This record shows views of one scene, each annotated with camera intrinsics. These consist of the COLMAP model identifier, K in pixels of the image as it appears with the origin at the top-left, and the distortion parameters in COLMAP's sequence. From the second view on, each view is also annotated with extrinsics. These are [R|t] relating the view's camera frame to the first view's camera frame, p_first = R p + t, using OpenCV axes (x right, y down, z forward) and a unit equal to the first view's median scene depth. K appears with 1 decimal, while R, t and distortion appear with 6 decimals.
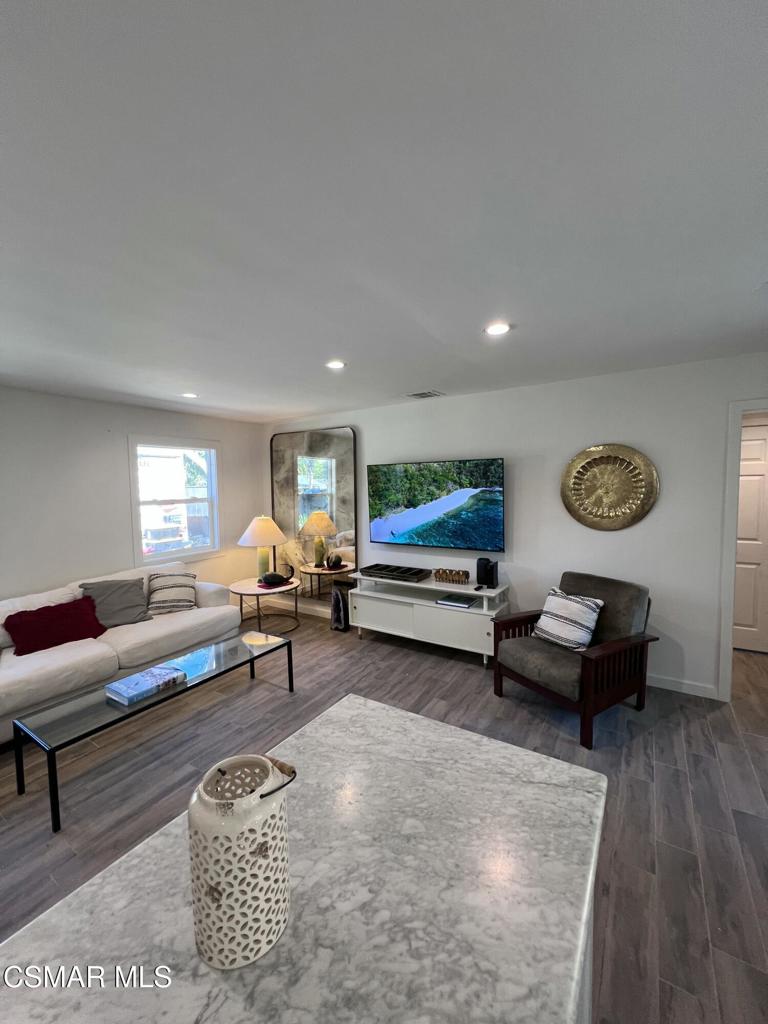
lens RADIAL K [[411.7, 0, 382.4], [0, 411.7, 512.2], [0, 0, 1]] dist [-0.002484, 0.000539]
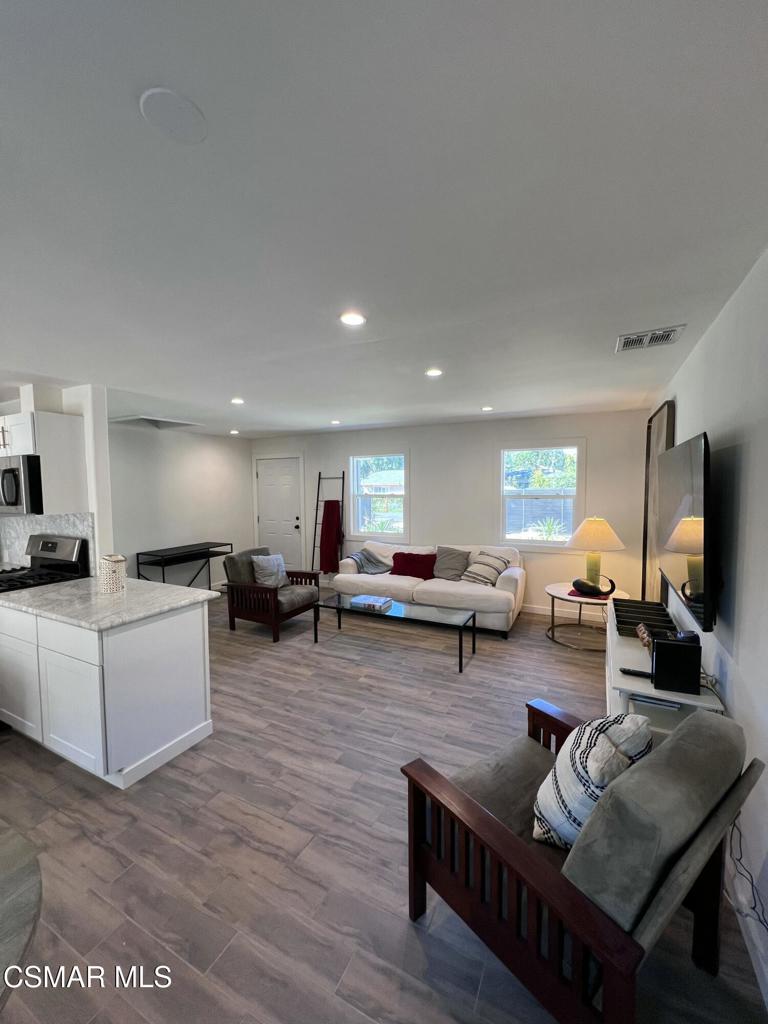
lens RADIAL K [[411.7, 0, 382.4], [0, 411.7, 512.2], [0, 0, 1]] dist [-0.002484, 0.000539]
pose [[0.099513, 0.079684, -0.991841, 0.693060], [-0.062788, 0.995305, 0.073662, -0.048683], [0.993053, 0.054945, 0.104049, 0.558053]]
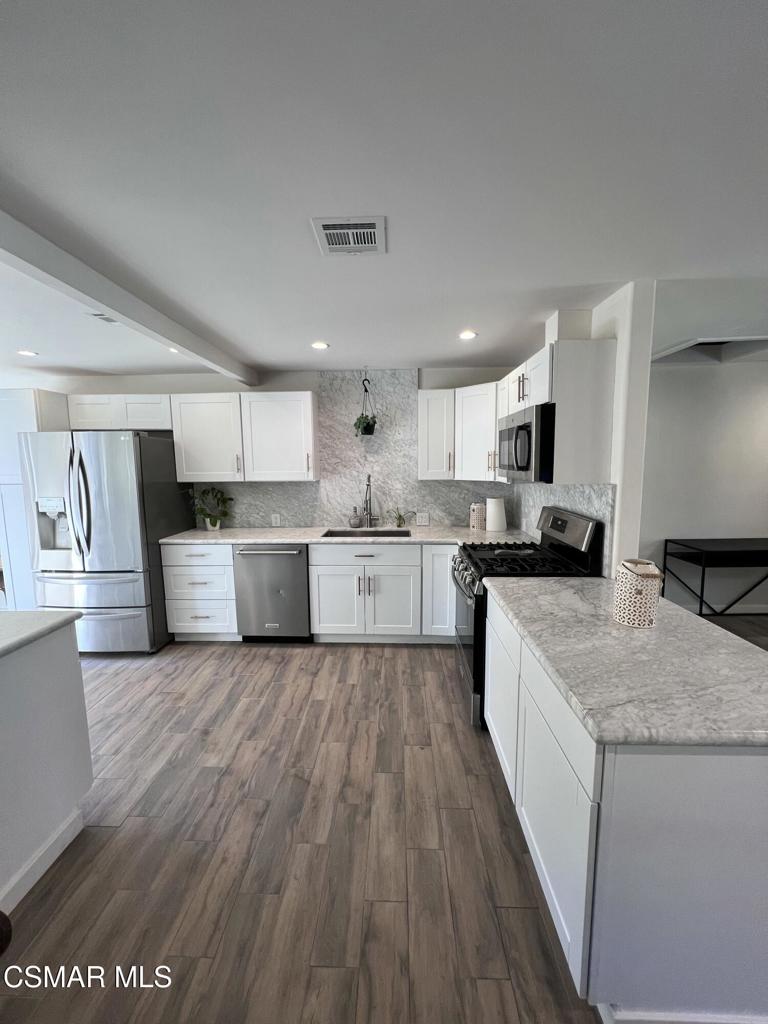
lens RADIAL K [[411.7, 0, 382.4], [0, 411.7, 512.2], [0, 0, 1]] dist [-0.002484, 0.000539]
pose [[-0.857156, 0.094440, -0.506325, 0.364484], [-0.006317, 0.981045, 0.193679, -0.018623], [0.515018, 0.169212, -0.840312, 0.374347]]
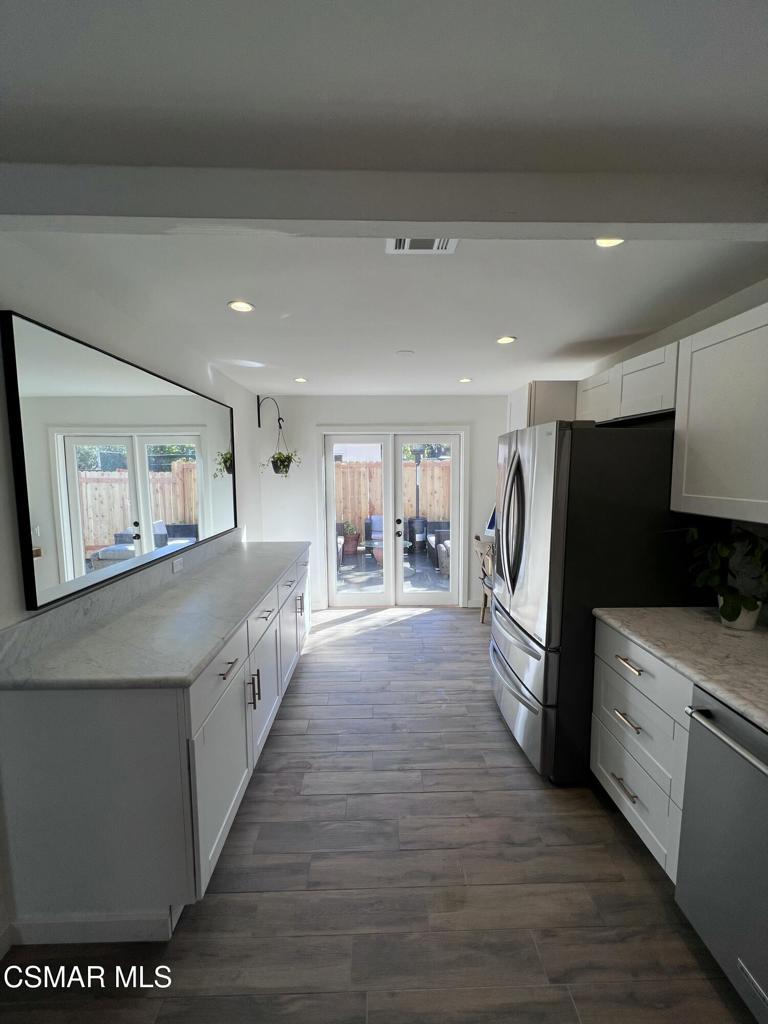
lens RADIAL K [[411.7, 0, 382.4], [0, 411.7, 512.2], [0, 0, 1]] dist [-0.002484, 0.000539]
pose [[-0.563804, -0.061196, 0.823638, 0.068914], [0.075112, 0.989319, 0.124922, 0.015622], [-0.822486, 0.132297, -0.553186, -0.134030]]
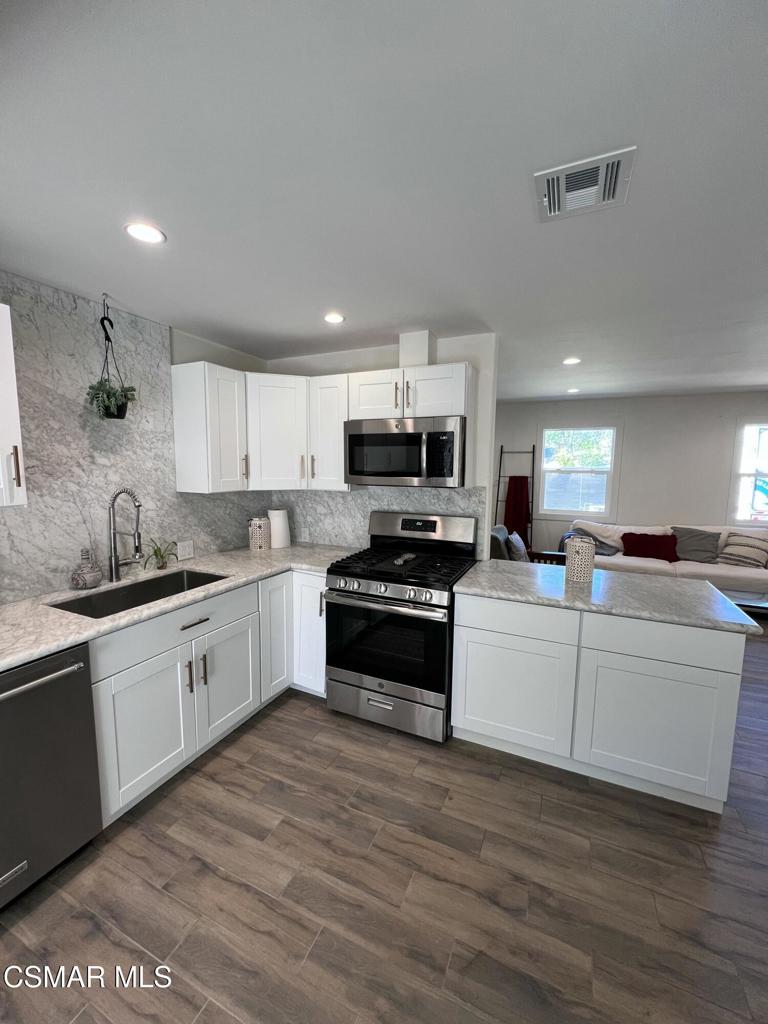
lens RADIAL K [[411.7, 0, 382.4], [0, 411.7, 512.2], [0, 0, 1]] dist [-0.002484, 0.000539]
pose [[0.141651, 0.137326, -0.980345, 0.489486], [-0.078258, 0.988785, 0.127200, 0.016907], [0.986818, 0.058701, 0.150810, -0.215675]]
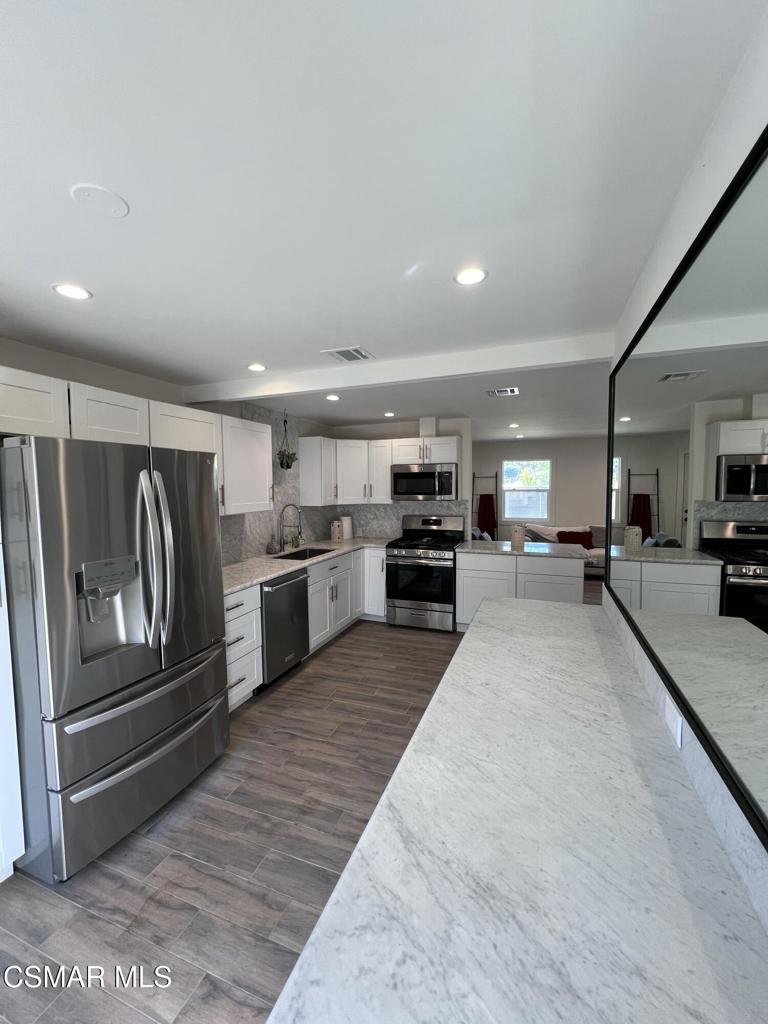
lens RADIAL K [[411.7, 0, 382.4], [0, 411.7, 512.2], [0, 0, 1]] dist [-0.002484, 0.000539]
pose [[0.208962, 0.081902, -0.974488, 1.022096], [-0.060510, 0.995660, 0.070706, 0.013668], [0.976050, 0.044192, 0.213011, -0.473195]]
